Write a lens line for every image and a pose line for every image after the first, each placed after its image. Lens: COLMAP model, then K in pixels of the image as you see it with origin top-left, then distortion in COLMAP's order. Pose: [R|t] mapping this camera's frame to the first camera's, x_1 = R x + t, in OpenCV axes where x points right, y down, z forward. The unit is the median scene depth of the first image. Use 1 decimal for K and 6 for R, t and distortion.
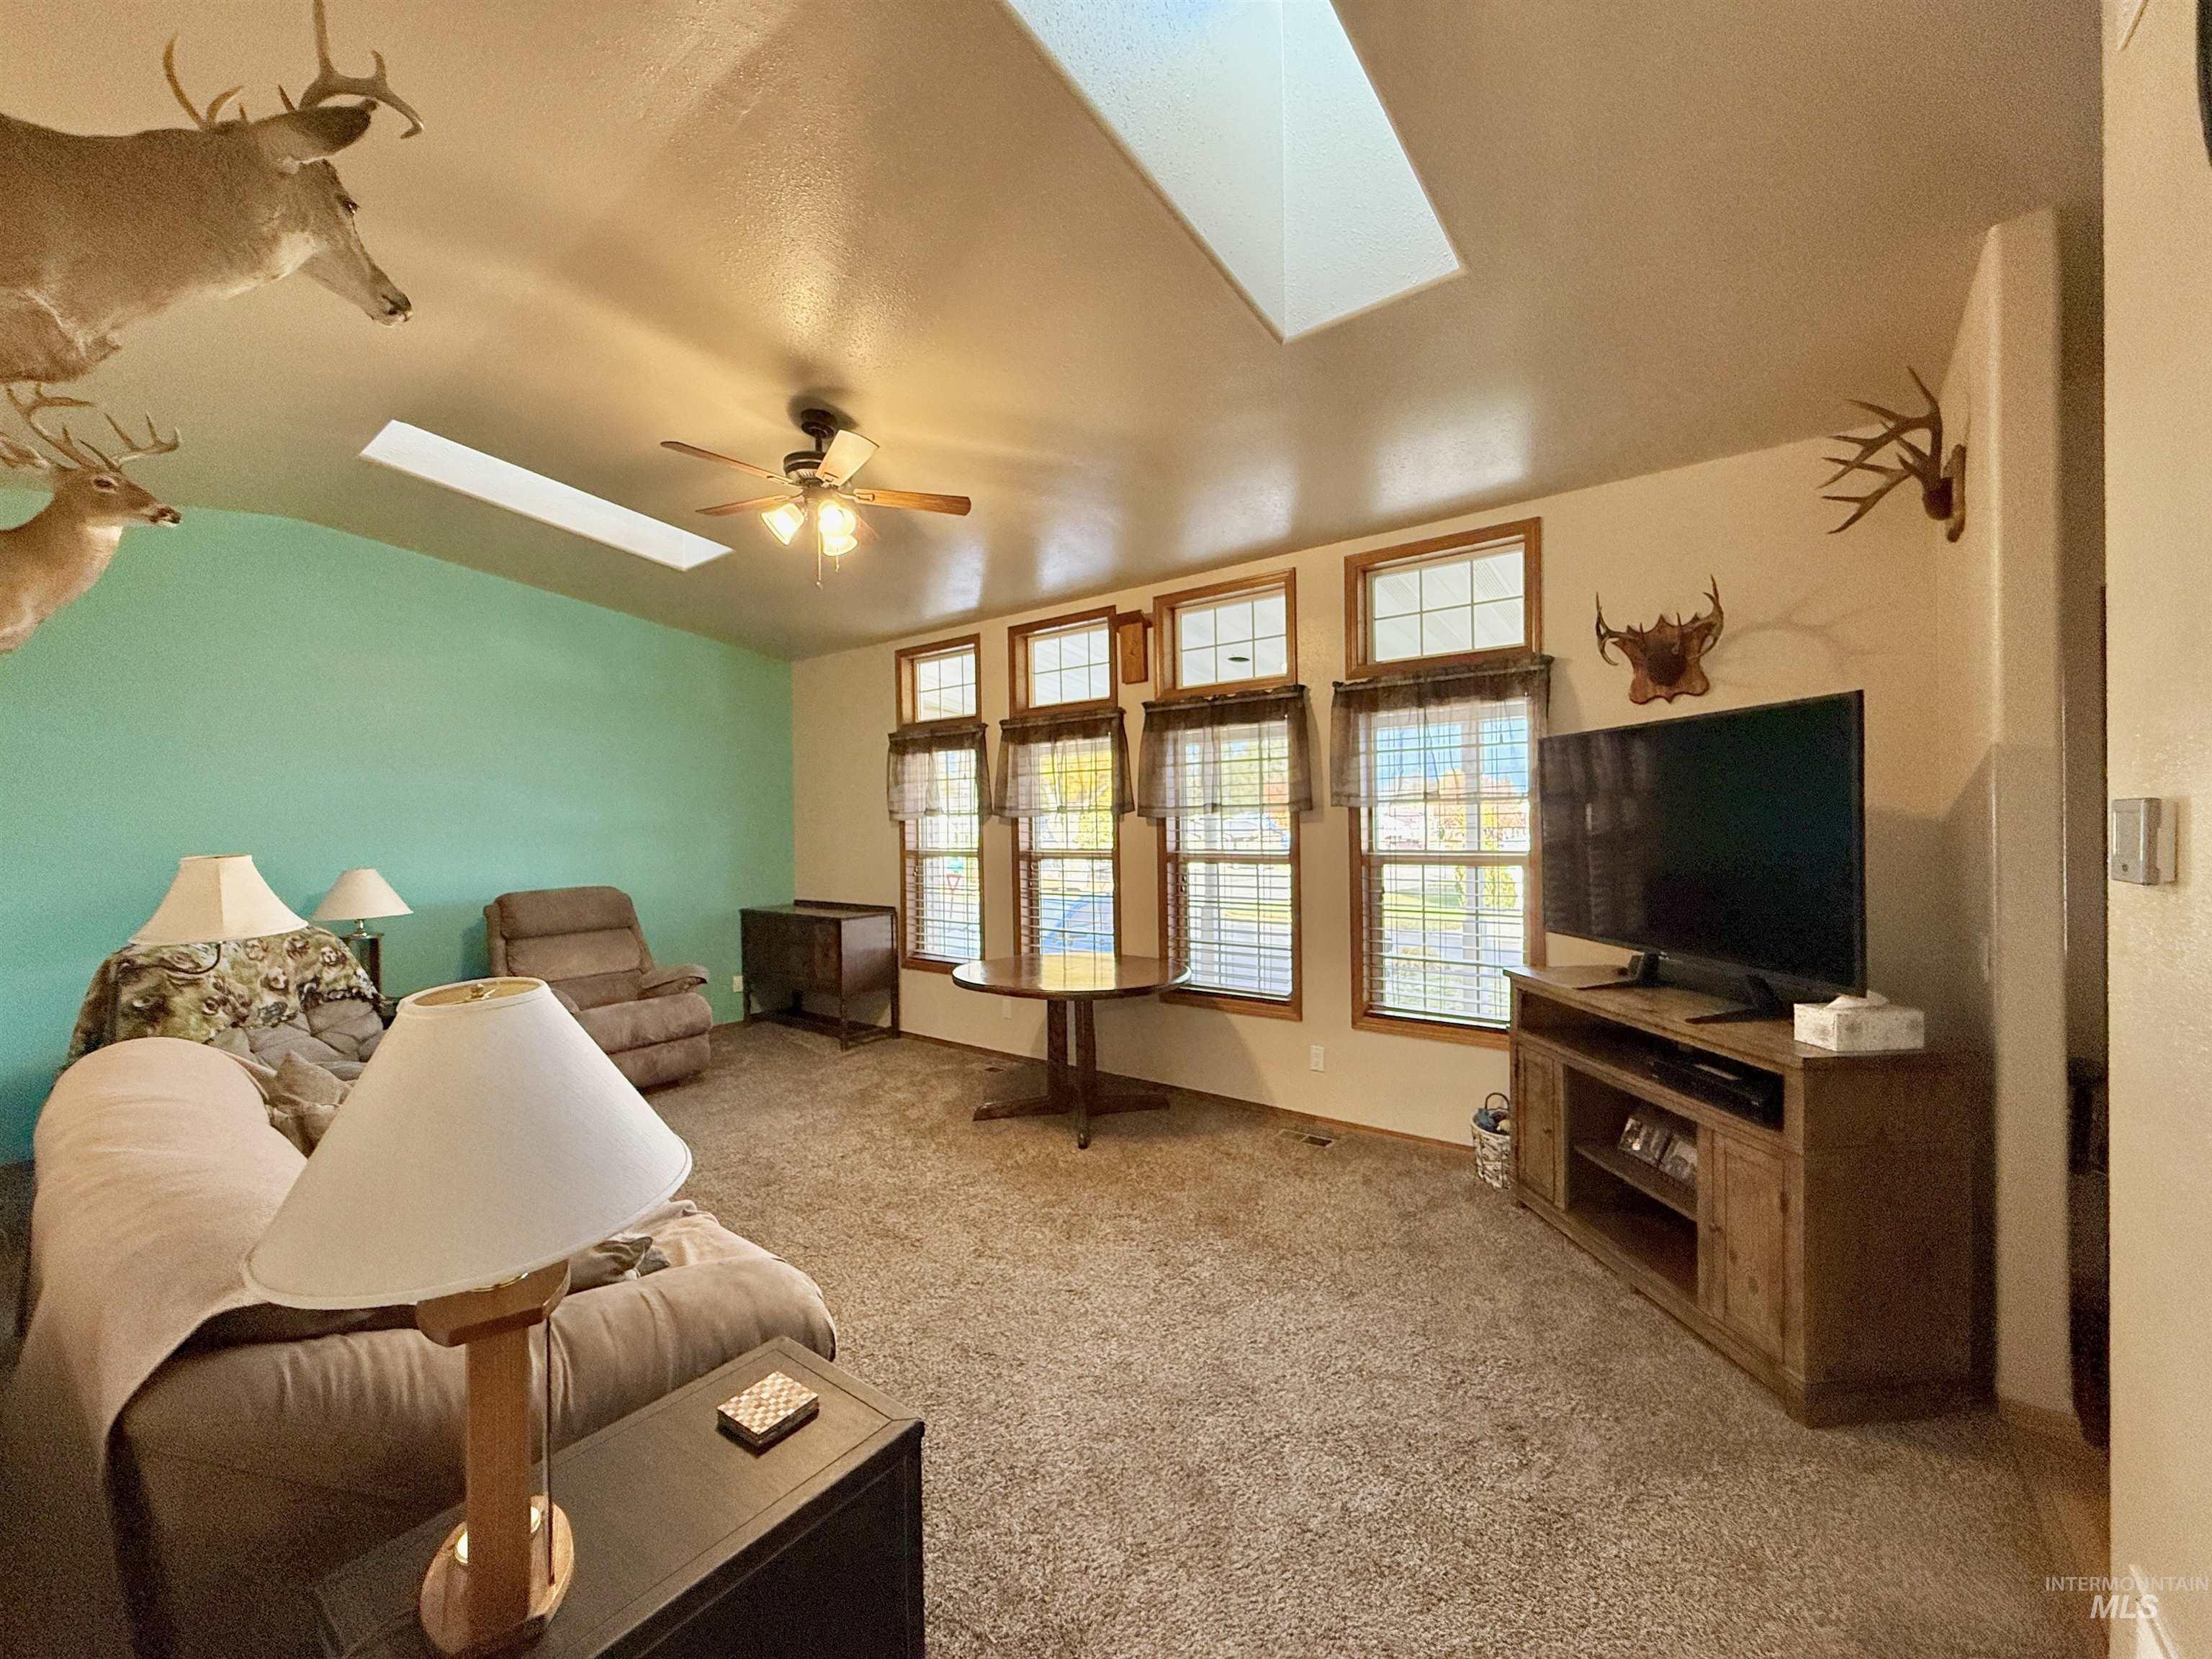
lens RADIAL K [[879.7, 0, 1099.6], [0, 879.7, 833.7], [0, 0, 1]] dist [-0.001038, -0.000463]
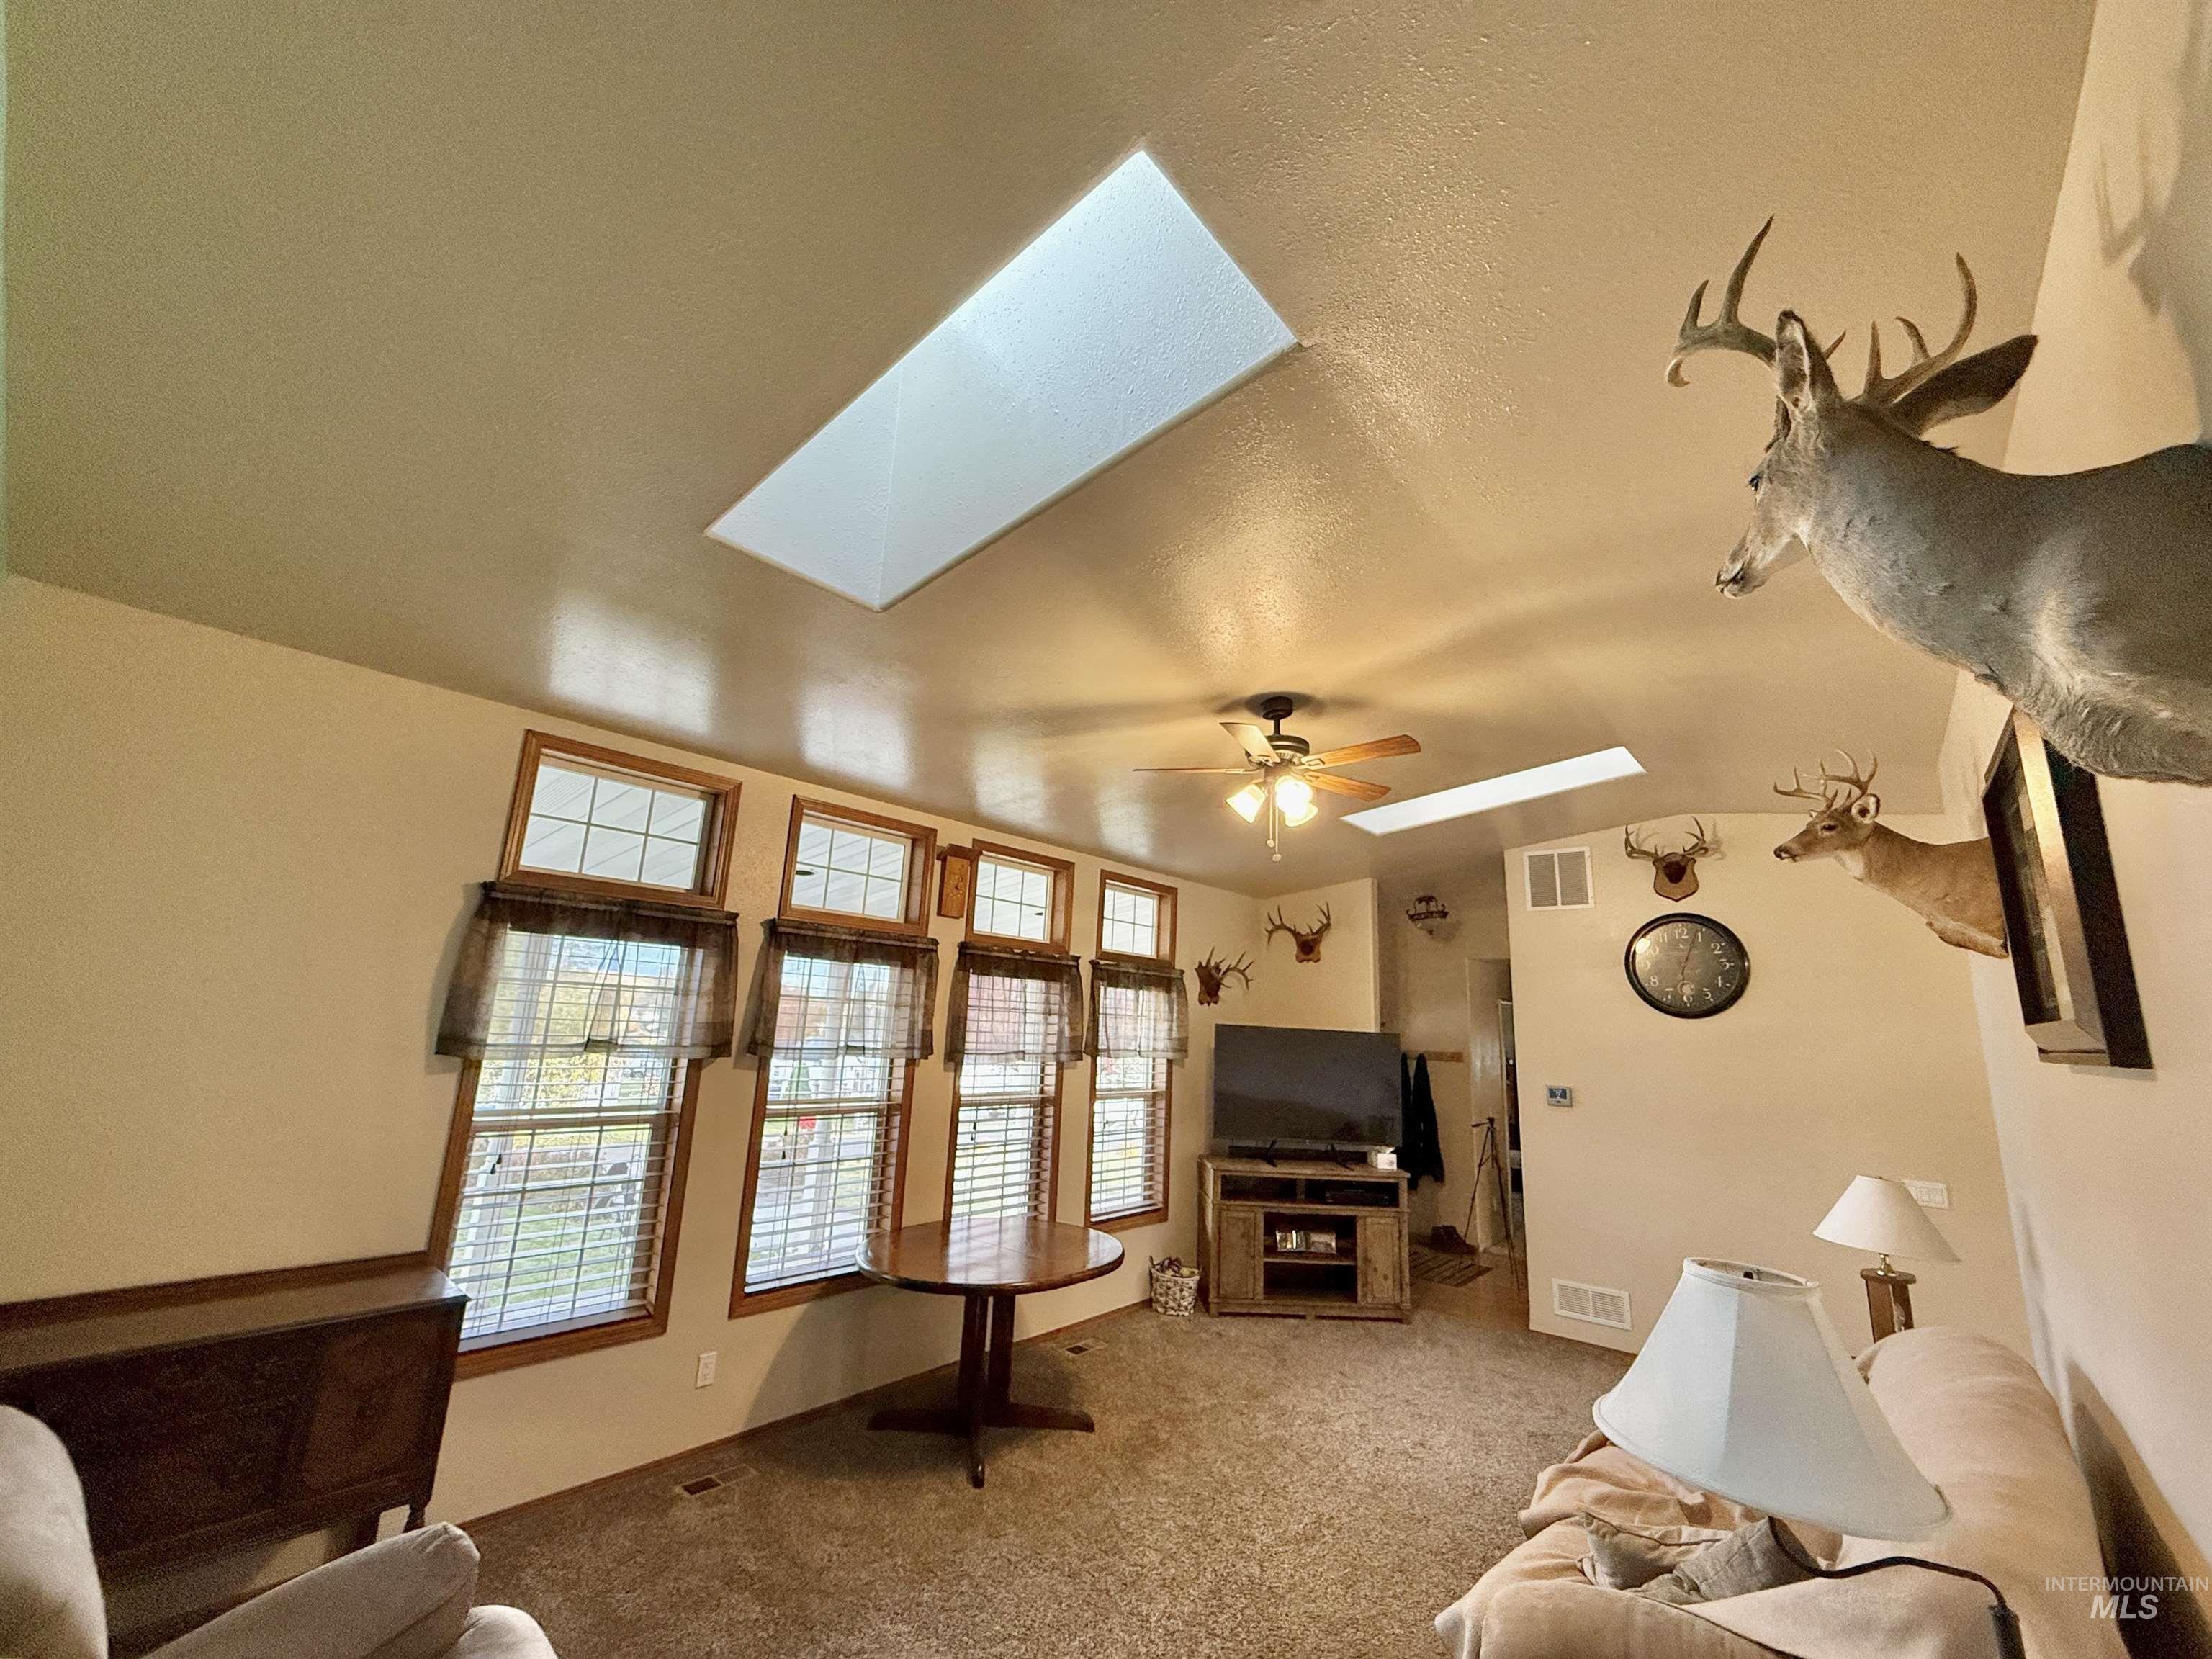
lens RADIAL K [[907.9, 0, 1167.6], [0, 907.9, 832.8], [0, 0, 1]] dist [-0.000349, -0.000171]
pose [[0.001774, 0.258889, 0.965905, -1.156544], [0.009321, 0.965861, -0.258895, -0.004438], [-0.999955, 0.009462, -0.000700, 0.953614]]
